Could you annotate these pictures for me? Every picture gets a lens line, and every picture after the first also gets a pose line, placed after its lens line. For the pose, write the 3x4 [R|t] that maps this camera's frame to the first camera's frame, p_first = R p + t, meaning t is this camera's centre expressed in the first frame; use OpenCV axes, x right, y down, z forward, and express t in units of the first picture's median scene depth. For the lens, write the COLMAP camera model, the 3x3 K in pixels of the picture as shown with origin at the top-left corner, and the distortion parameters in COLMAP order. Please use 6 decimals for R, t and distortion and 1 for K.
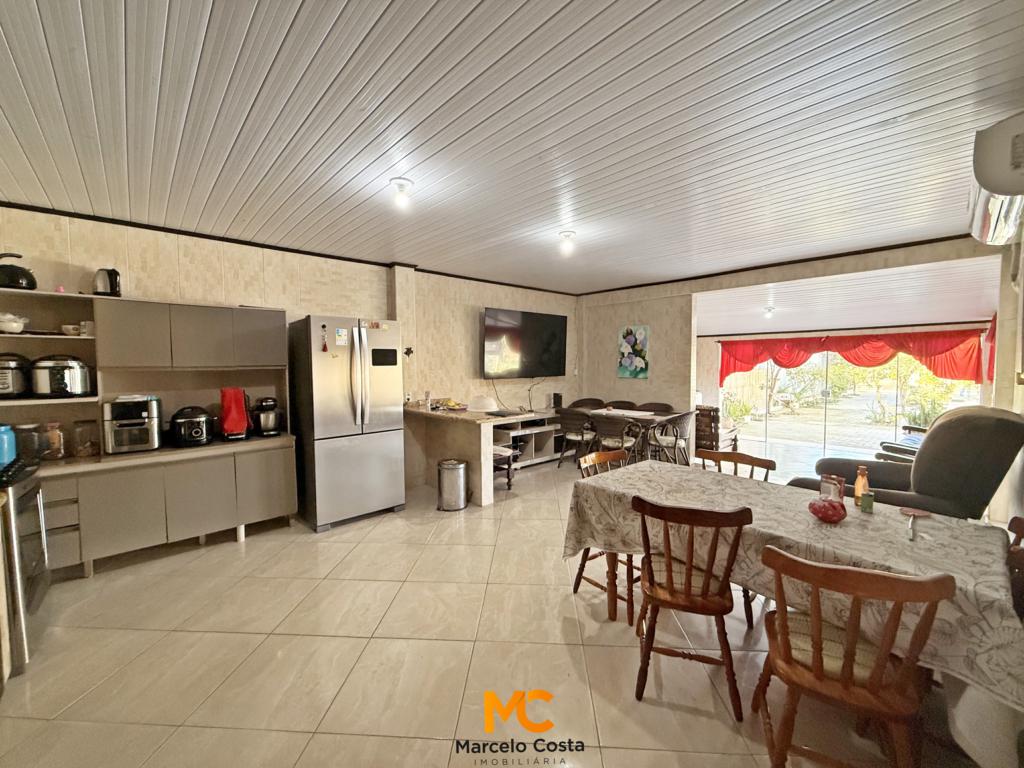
lens RADIAL K [[407.4, 0, 483.1], [0, 407.4, 385.4], [0, 0, 1]] dist [-0.016108, -0.000841]
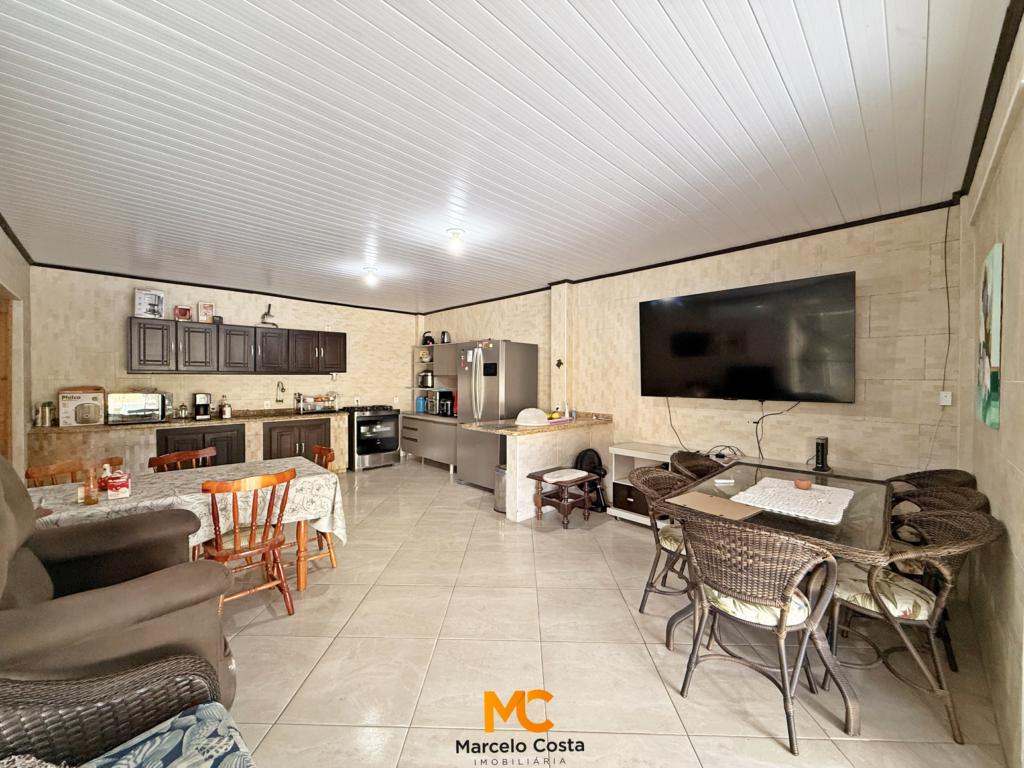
lens RADIAL K [[407.4, 0, 511.0], [0, 407.4, 383.9], [0, 0, 1]] dist [-0.016108, -0.000841]
pose [[0.063847, 0.027801, -0.997572, 1.383026], [-0.054314, 0.998227, 0.024343, -0.078376], [0.996481, 0.052628, 0.065243, 1.296569]]
